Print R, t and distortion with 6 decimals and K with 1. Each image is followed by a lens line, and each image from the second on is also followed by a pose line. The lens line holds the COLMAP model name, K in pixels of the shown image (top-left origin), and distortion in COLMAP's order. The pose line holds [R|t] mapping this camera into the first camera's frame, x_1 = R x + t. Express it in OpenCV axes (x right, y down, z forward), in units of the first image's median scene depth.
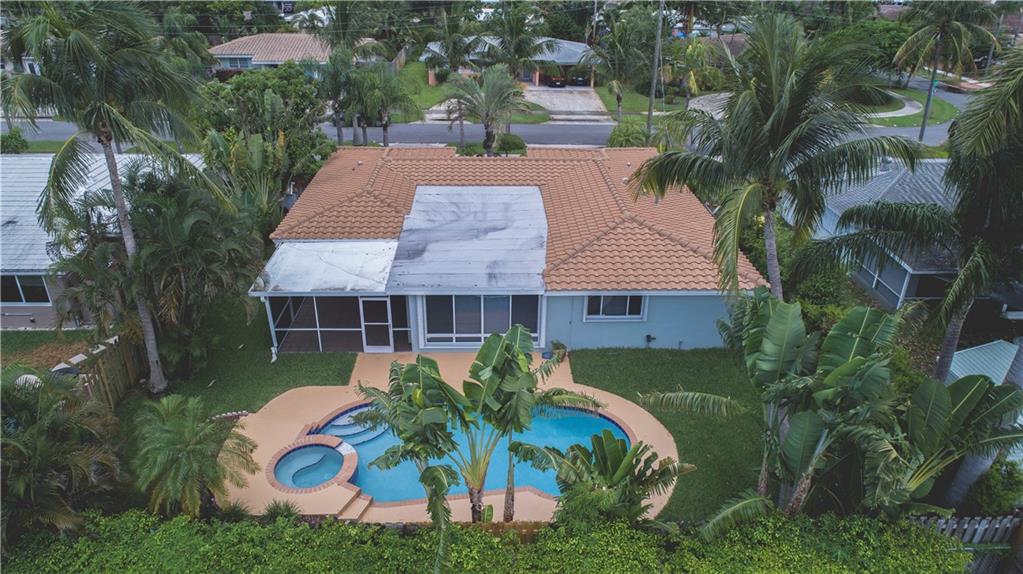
lens RADIAL K [[686.2, 0, 511.5], [0, 686.2, 287.0], [0, 0, 1]] dist [-0.007524, 0.000723]
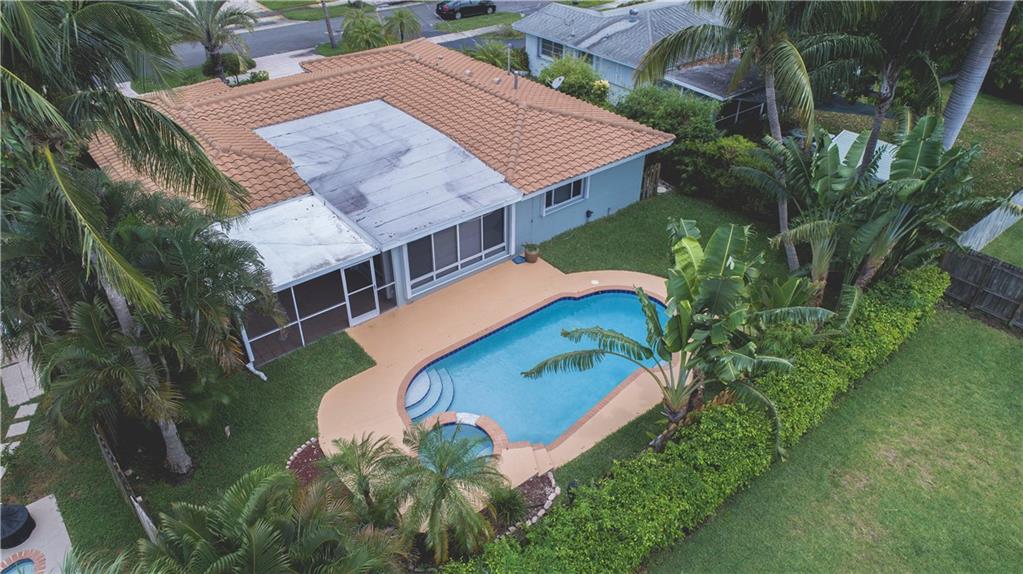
lens RADIAL K [[686.2, 0, 511.5], [0, 686.2, 287.0], [0, 0, 1]] dist [-0.007524, 0.000723]
pose [[0.800209, -0.350239, 0.486824, -0.461769], [0.272513, 0.935458, 0.225065, -0.092724], [-0.534230, -0.047433, 0.844007, 0.163173]]
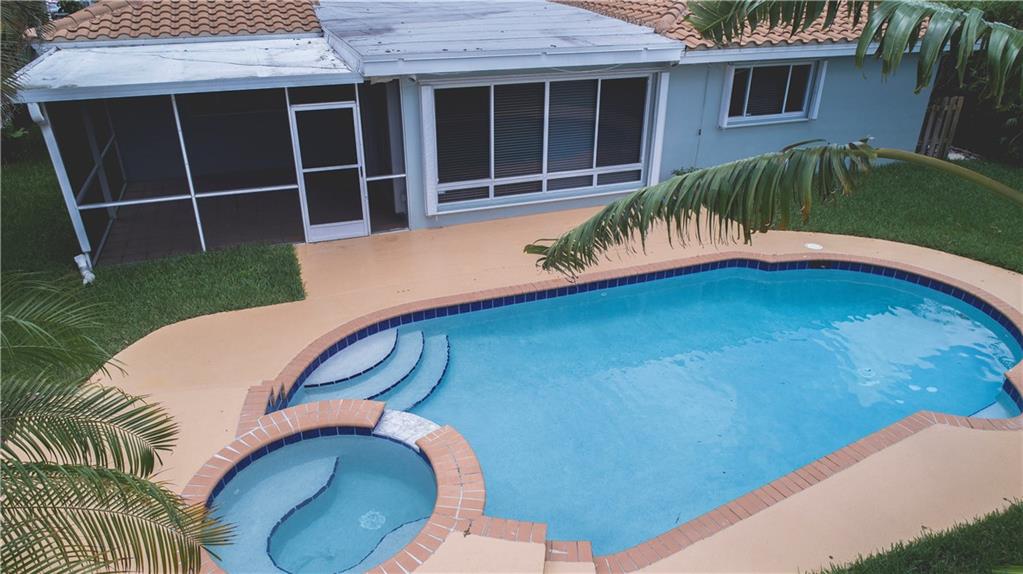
lens RADIAL K [[686.2, 0, 511.5], [0, 686.2, 287.0], [0, 0, 1]] dist [-0.007524, 0.000723]
pose [[0.947208, -0.149161, 0.283810, -0.221908], [0.148589, 0.988616, 0.023673, 0.135904], [-0.284110, 0.019748, 0.958588, 0.533334]]
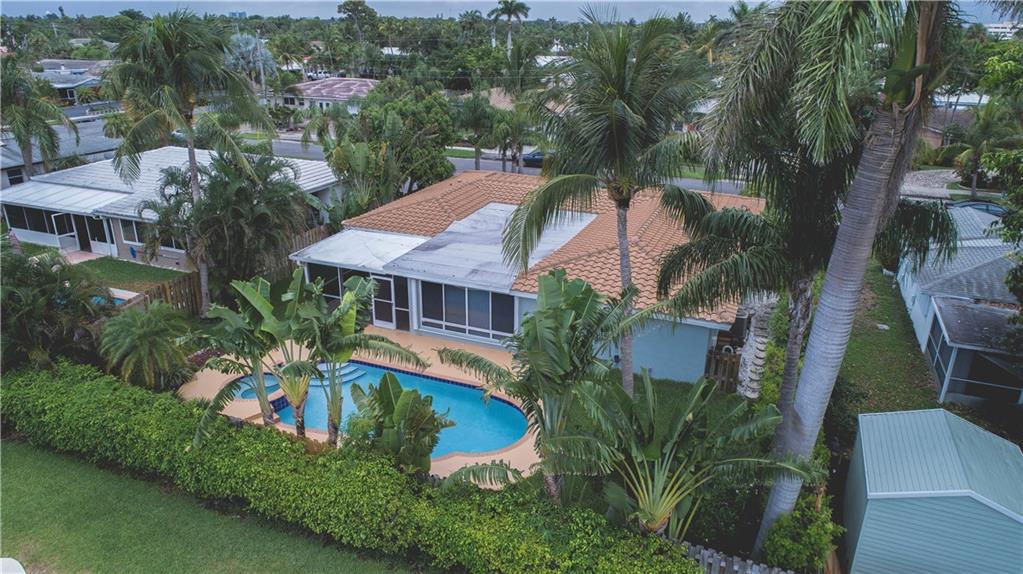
lens RADIAL K [[686.2, 0, 511.5], [0, 686.2, 287.0], [0, 0, 1]] dist [-0.007524, 0.000723]
pose [[0.911939, 0.144512, -0.384037, 0.430280], [-0.183459, 0.980770, -0.066582, 0.067609], [0.367030, 0.131173, 0.920914, 0.023559]]
